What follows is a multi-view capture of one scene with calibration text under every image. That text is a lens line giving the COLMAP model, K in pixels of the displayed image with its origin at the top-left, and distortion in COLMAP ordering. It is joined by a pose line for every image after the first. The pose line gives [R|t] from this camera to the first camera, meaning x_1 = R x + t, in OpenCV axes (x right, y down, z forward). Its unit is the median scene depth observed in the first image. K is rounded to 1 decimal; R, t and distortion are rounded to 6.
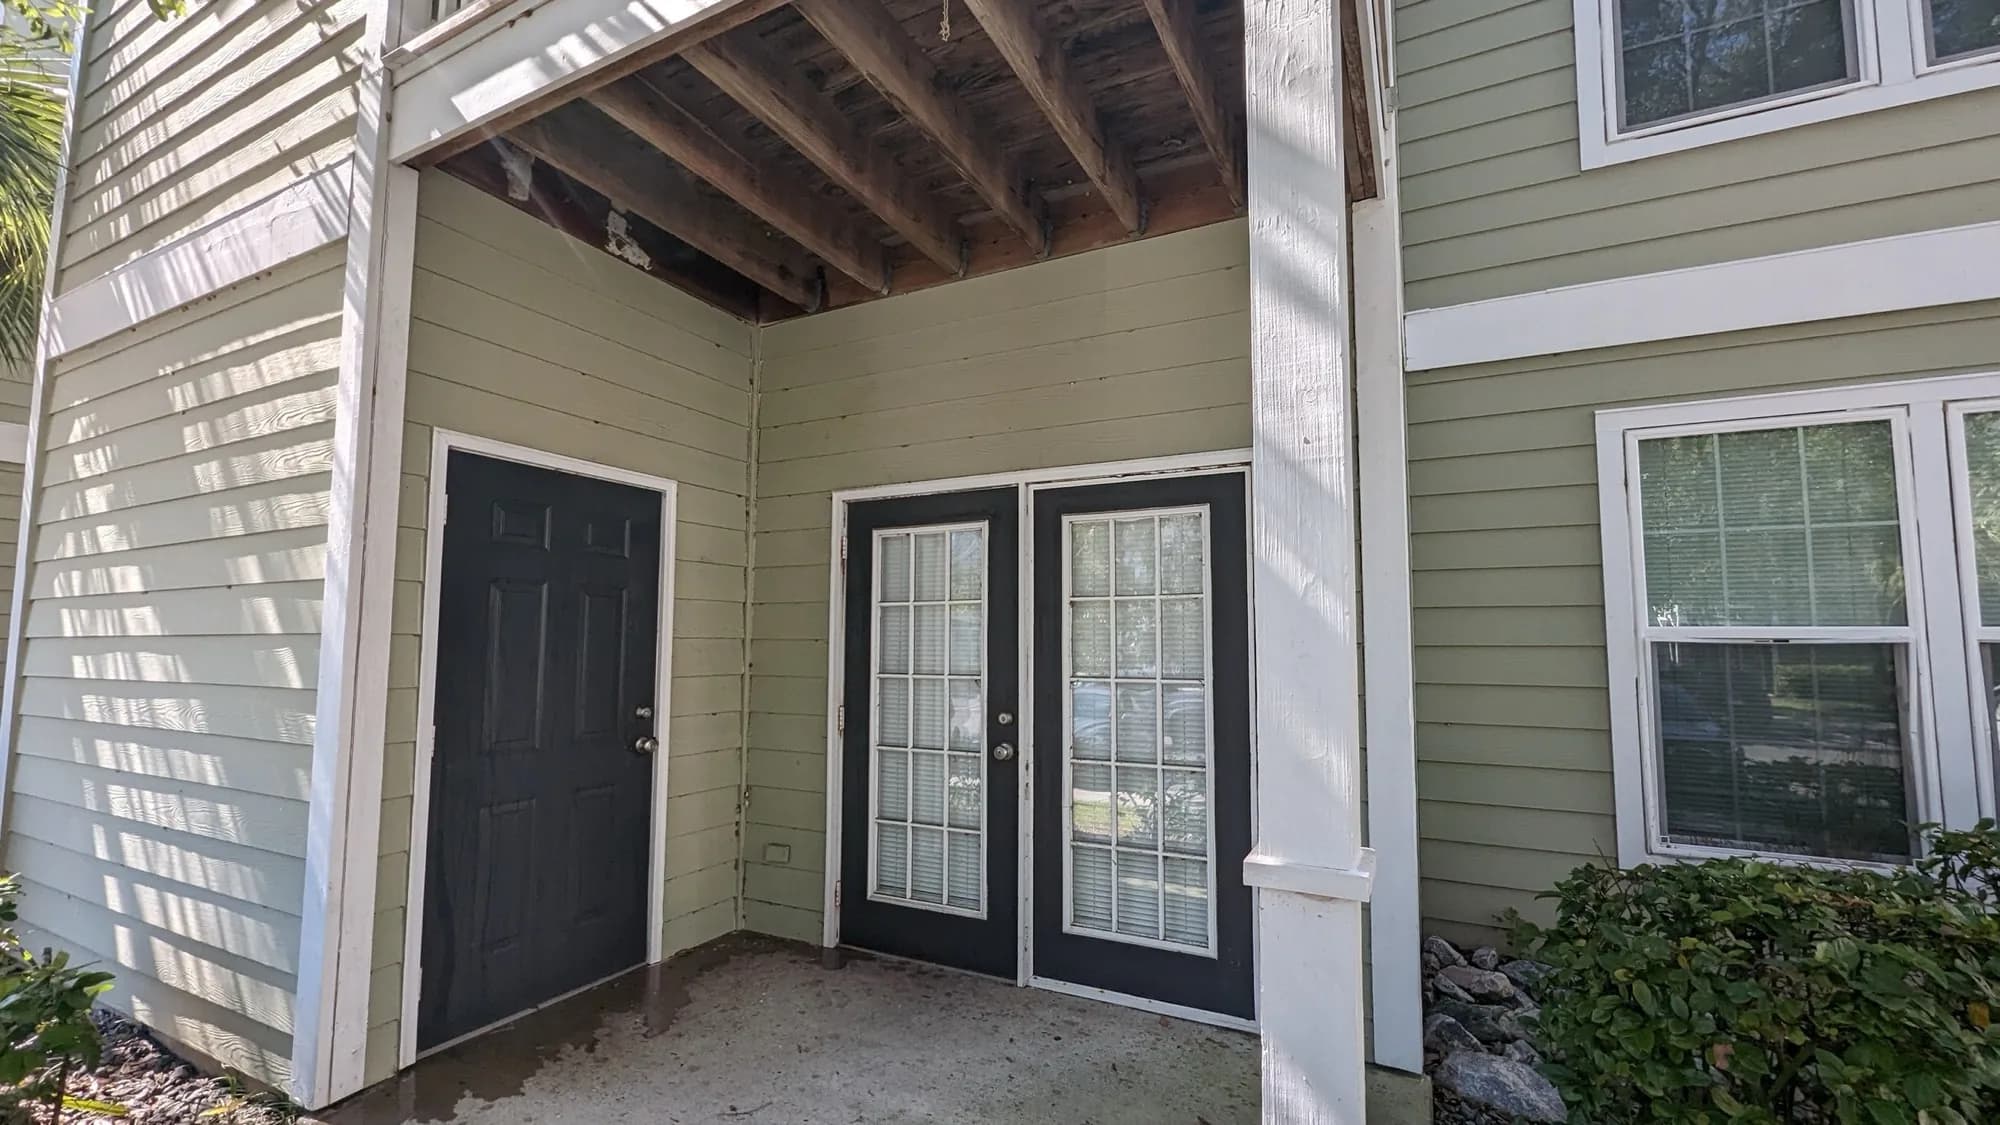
lens RADIAL K [[846.3, 0, 1000.0], [0, 846.3, 562.5], [0, 0, 1]] dist [0.001653, 0.000373]
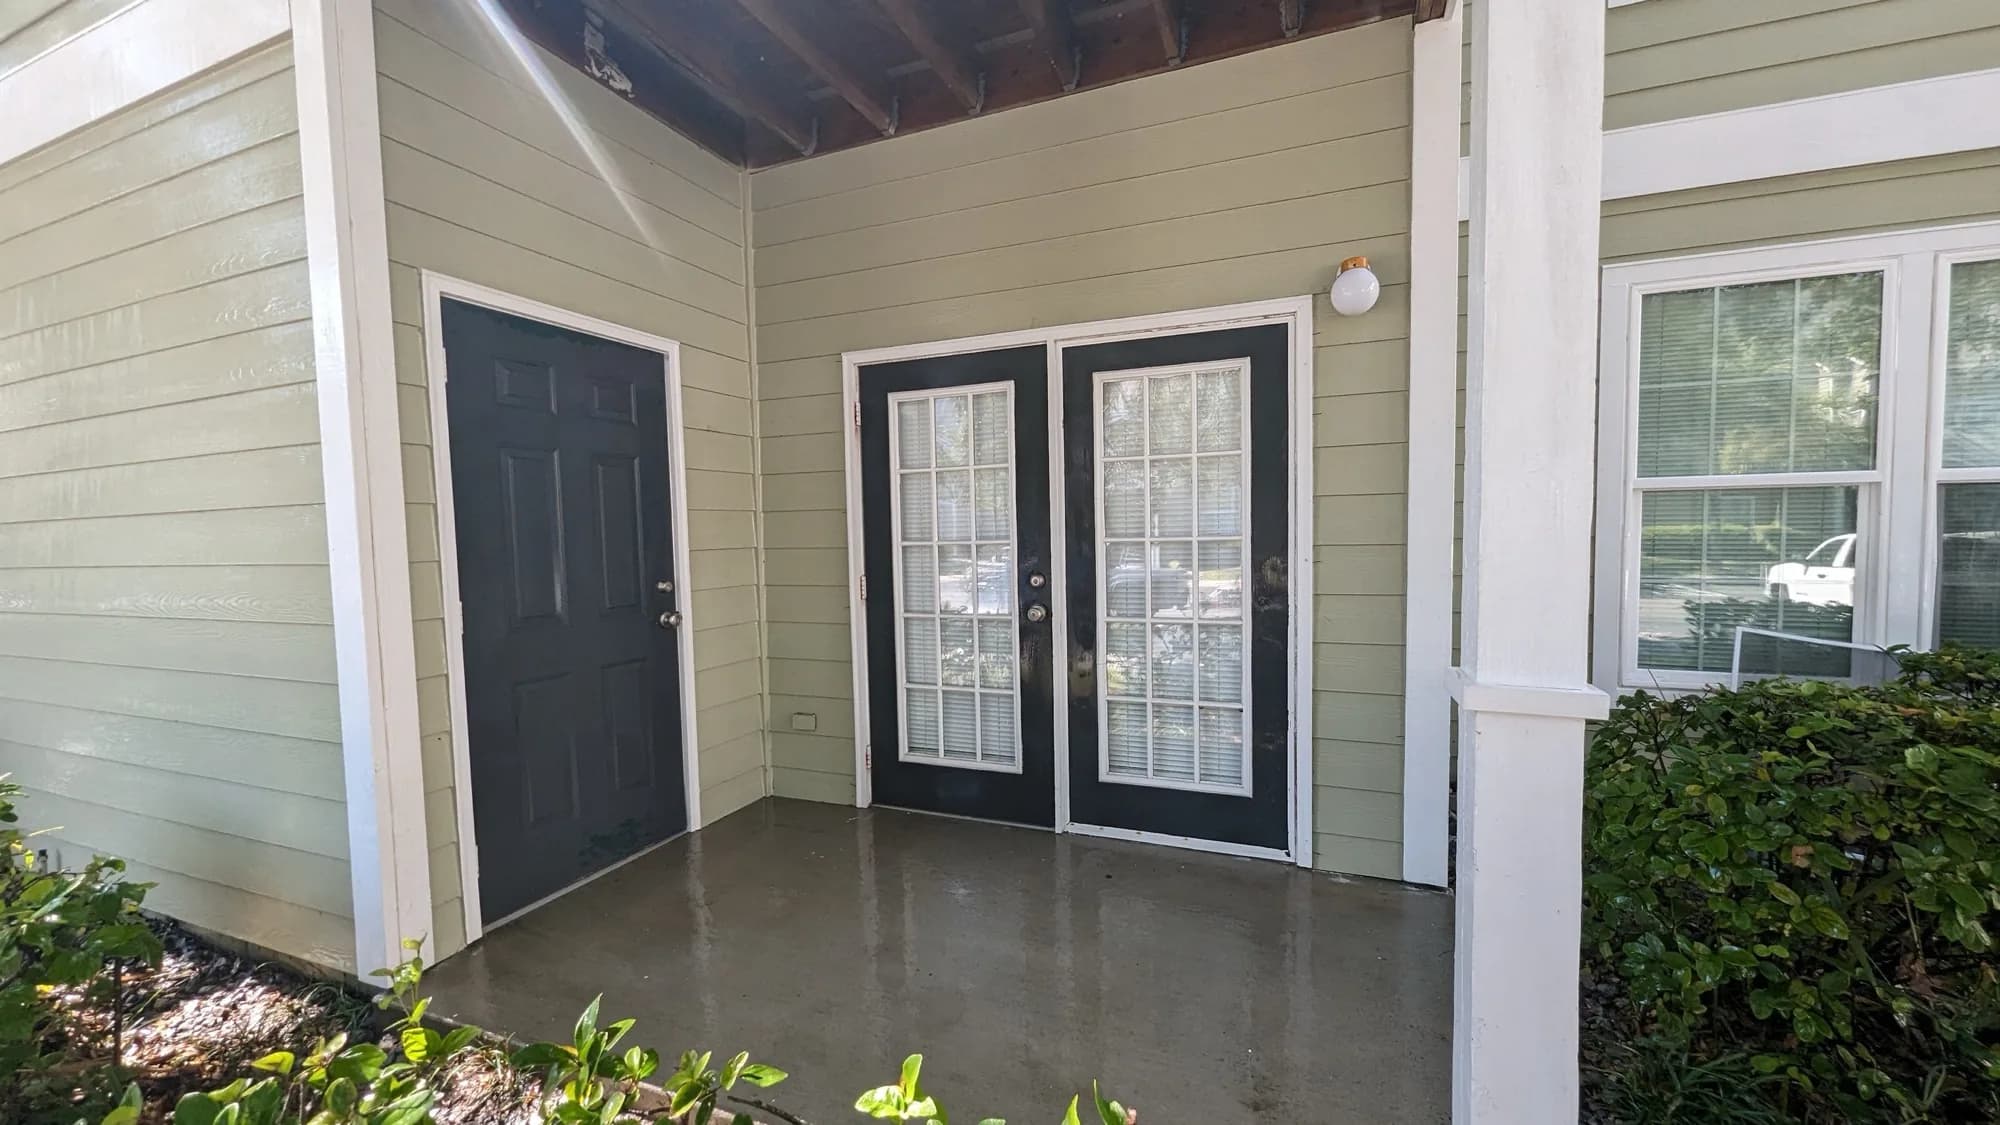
lens RADIAL K [[812.8, 0, 1000.0], [0, 812.8, 562.5], [0, 0, 1]] dist [0.001772, 0.000024]
pose [[0.996660, -0.028033, 0.076704, -0.110554], [0.017128, 0.990103, 0.139291, 0.027398], [-0.079850, -0.137512, 0.987276, 0.056582]]
